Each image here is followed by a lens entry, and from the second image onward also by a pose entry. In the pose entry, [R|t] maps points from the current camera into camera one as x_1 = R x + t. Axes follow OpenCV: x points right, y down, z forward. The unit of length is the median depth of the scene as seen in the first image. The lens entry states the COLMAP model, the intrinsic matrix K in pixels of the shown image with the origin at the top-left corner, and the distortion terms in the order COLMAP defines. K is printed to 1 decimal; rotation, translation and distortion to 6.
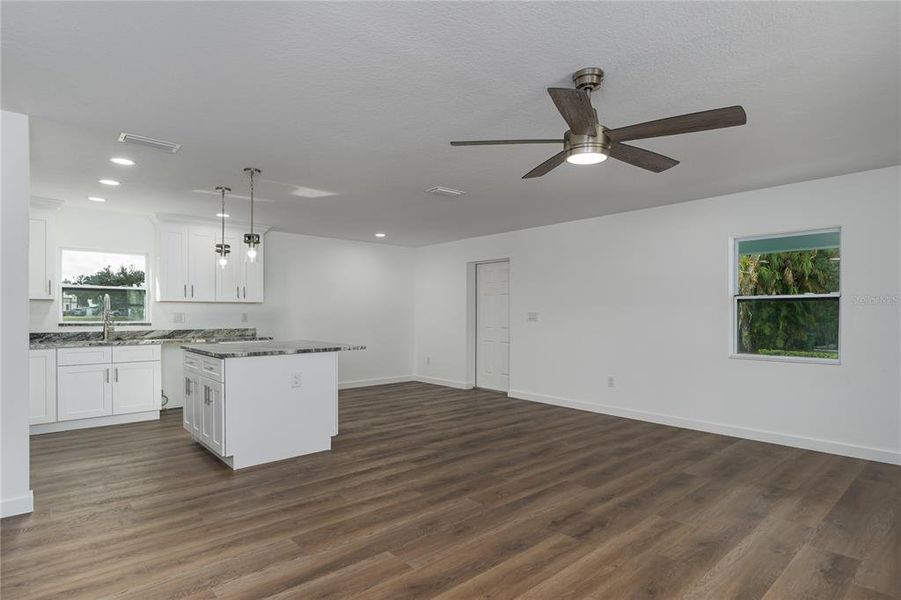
lens RADIAL K [[473.6, 0, 461.1], [0, 473.6, 307.9], [0, 0, 1]] dist [-0.002644, -0.000251]
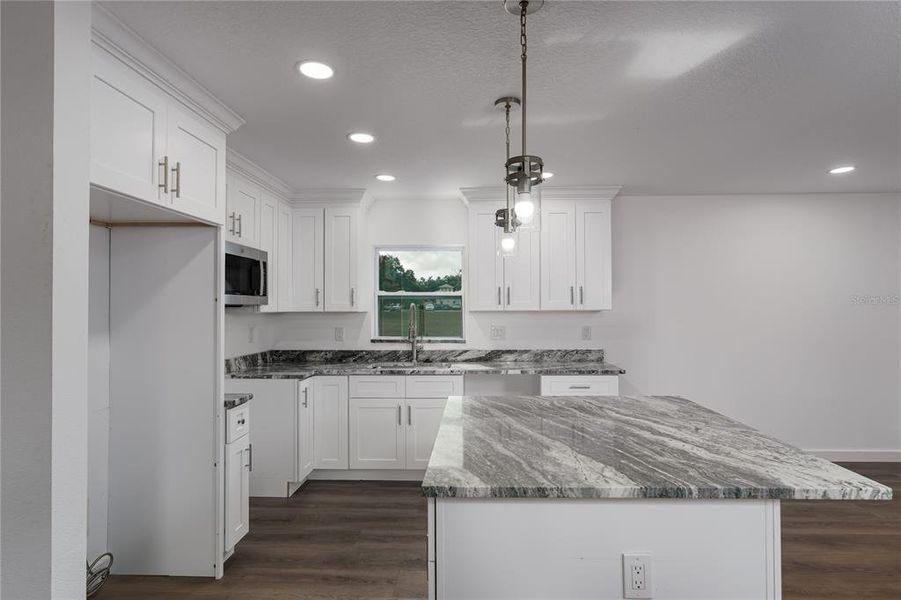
lens RADIAL K [[473.6, 0, 461.1], [0, 473.6, 307.9], [0, 0, 1]] dist [-0.002644, -0.000251]
pose [[0.716584, -0.002775, -0.697495, -0.146687], [0.013663, 0.999856, 0.010059, -0.026906], [0.697367, -0.016738, 0.716519, 0.482188]]
